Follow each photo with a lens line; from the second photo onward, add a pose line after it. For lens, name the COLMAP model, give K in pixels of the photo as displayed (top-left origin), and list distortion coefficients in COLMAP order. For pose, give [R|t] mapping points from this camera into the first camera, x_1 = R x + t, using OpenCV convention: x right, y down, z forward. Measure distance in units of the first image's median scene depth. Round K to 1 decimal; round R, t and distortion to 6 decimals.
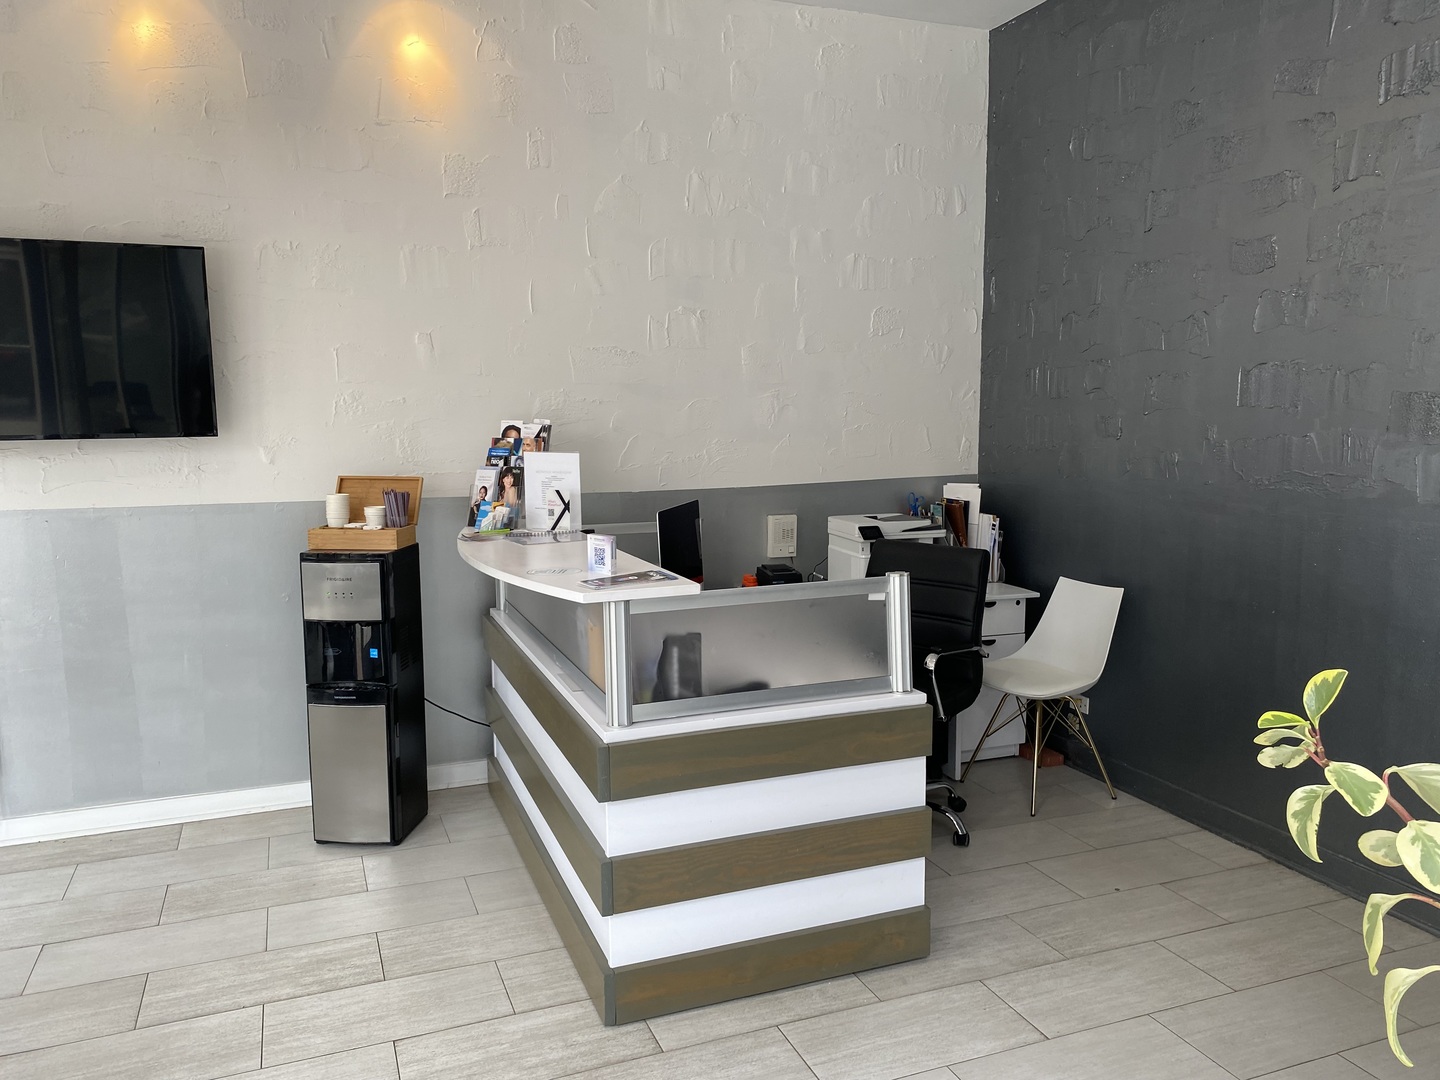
lens RADIAL K [[1095.3, 0, 706.9], [0, 1095.3, 538.7], [0, 0, 1]] dist [0.013027, -0.016940]
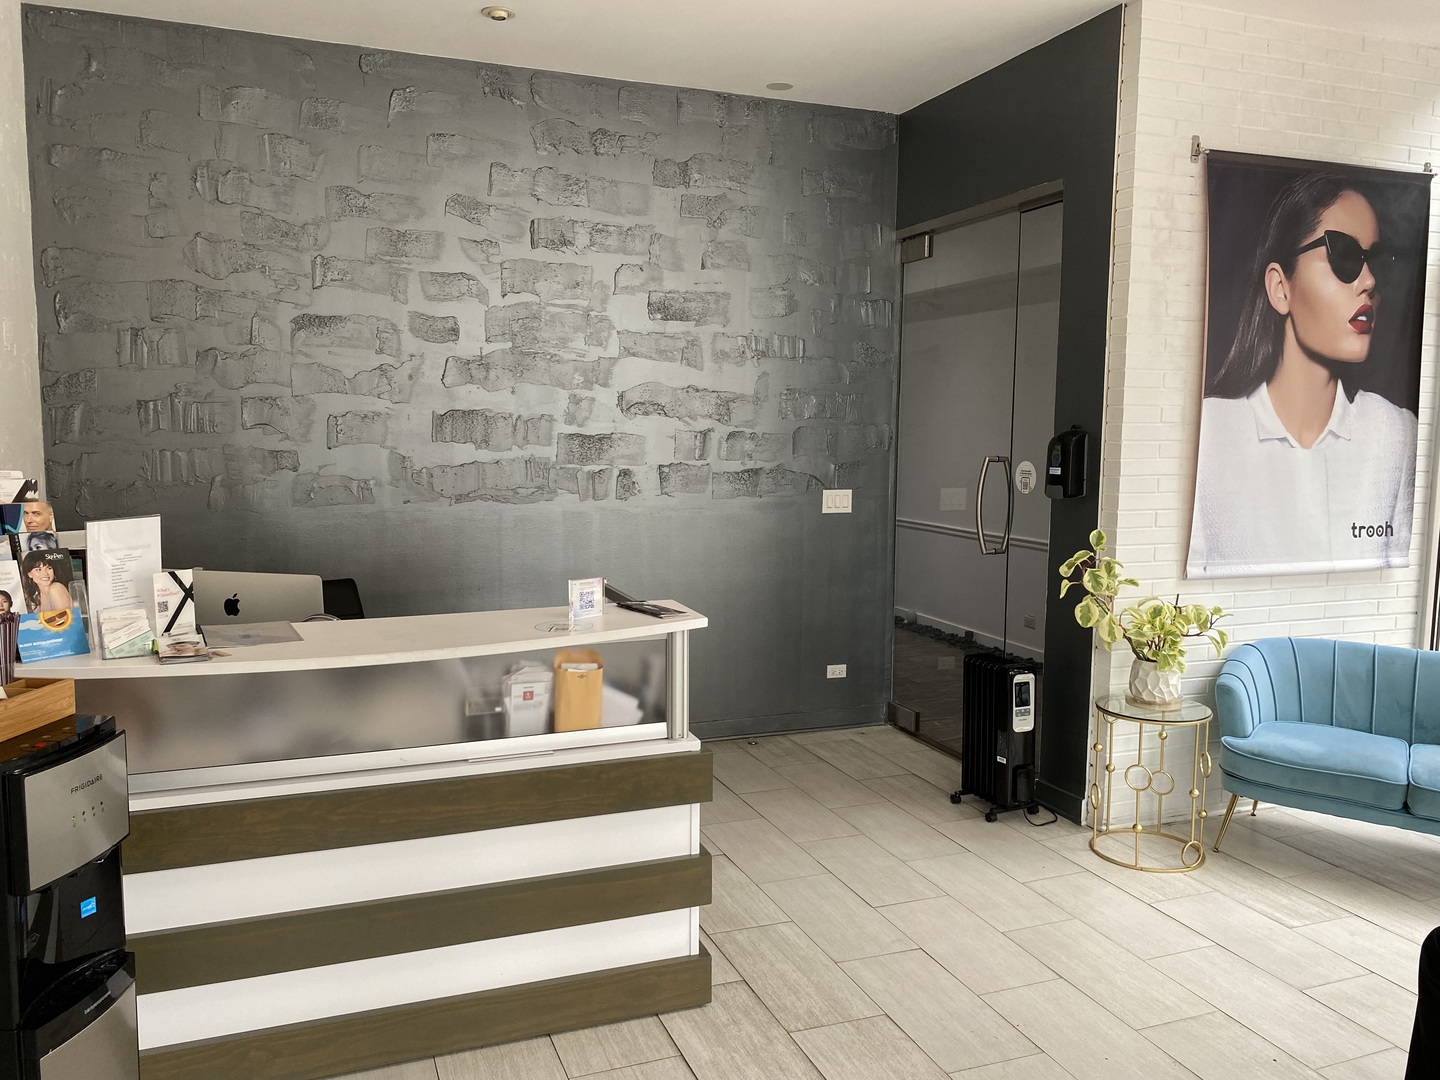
lens RADIAL K [[1095.3, 0, 716.8], [0, 1095.3, 537.4], [0, 0, 1]] dist [0.013027, -0.016940]
pose [[-0.005465, -0.094361, 0.995523, -2.983507], [0.114866, 0.988889, 0.094362, -0.332360], [-0.993366, 0.114868, 0.005435, 2.398494]]
